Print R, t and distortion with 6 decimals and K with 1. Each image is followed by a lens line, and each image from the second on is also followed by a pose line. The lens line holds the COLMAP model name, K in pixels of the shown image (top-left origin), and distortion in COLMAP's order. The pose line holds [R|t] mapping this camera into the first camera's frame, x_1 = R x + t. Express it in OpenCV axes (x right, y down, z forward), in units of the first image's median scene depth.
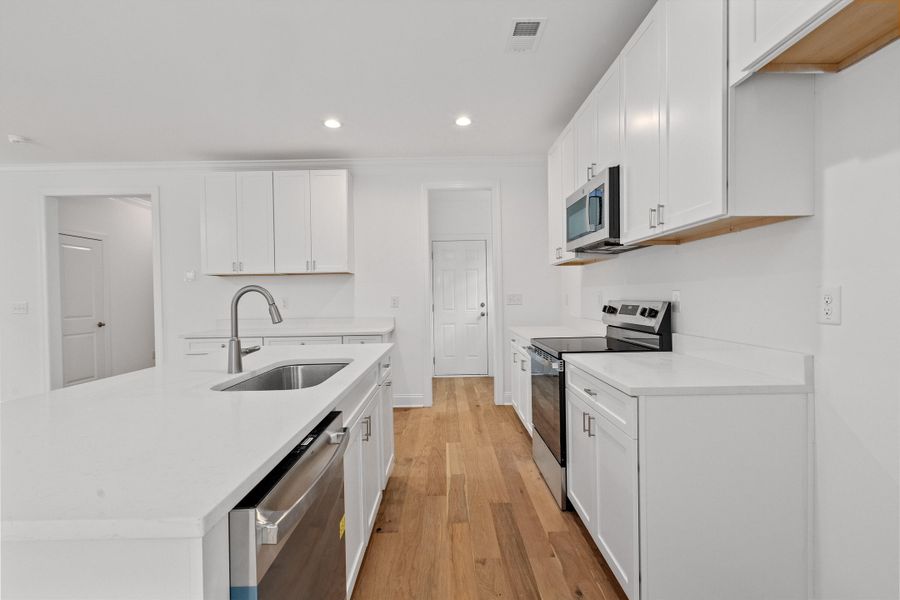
lens RADIAL K [[403.7, 0, 450.0], [0, 403.7, 300.0], [0, 0, 1]] dist [0.000010, 0.000346]
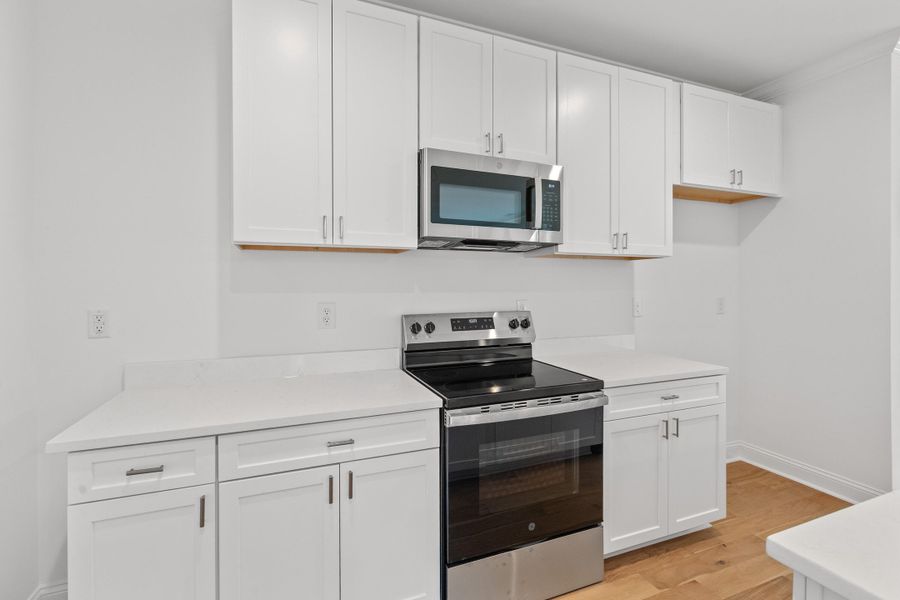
lens RADIAL K [[408.8, 0, 447.3], [0, 408.8, 290.4], [0, 0, 1]] dist [0.000842, 0.000155]
pose [[-0.359625, 0.011852, 0.933021, -0.282673], [0.015802, 0.999853, -0.006610, -0.035358], [-0.932963, 0.012366, -0.359760, 1.204152]]
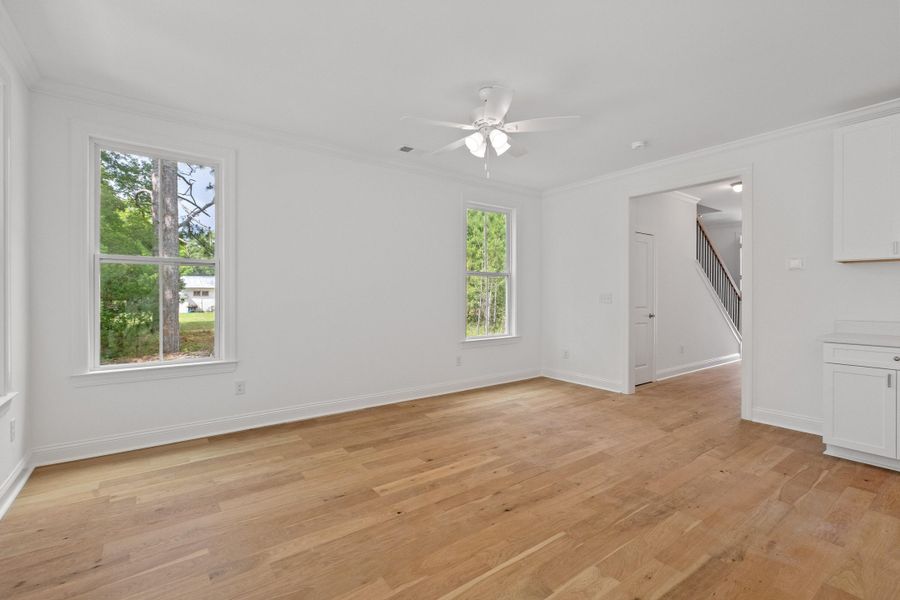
lens RADIAL K [[408.8, 0, 447.3], [0, 408.8, 290.4], [0, 0, 1]] dist [0.000842, 0.000155]
pose [[0.585734, 0.010001, -0.810441, -0.578621], [-0.019287, 0.999813, -0.001601, 0.013618], [0.810274, 0.016569, 0.585817, -0.087138]]
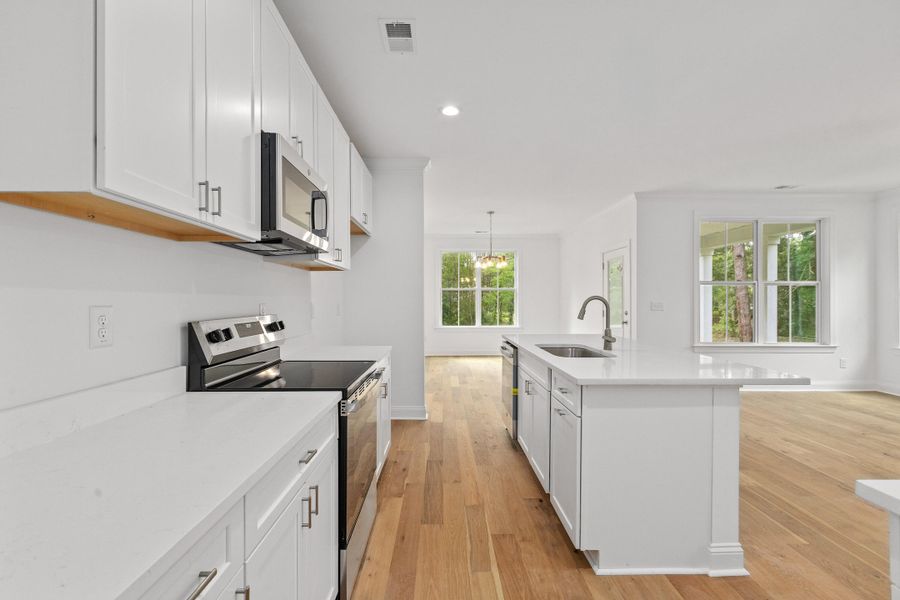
lens RADIAL K [[403.7, 0, 450.0], [0, 403.7, 300.0], [0, 0, 1]] dist [0.000010, 0.000346]
pose [[-0.999827, 0.016200, -0.009093, 0.066313], [0.016095, 0.999805, 0.011454, -0.028637], [0.009277, 0.011305, -0.999893, 1.566949]]
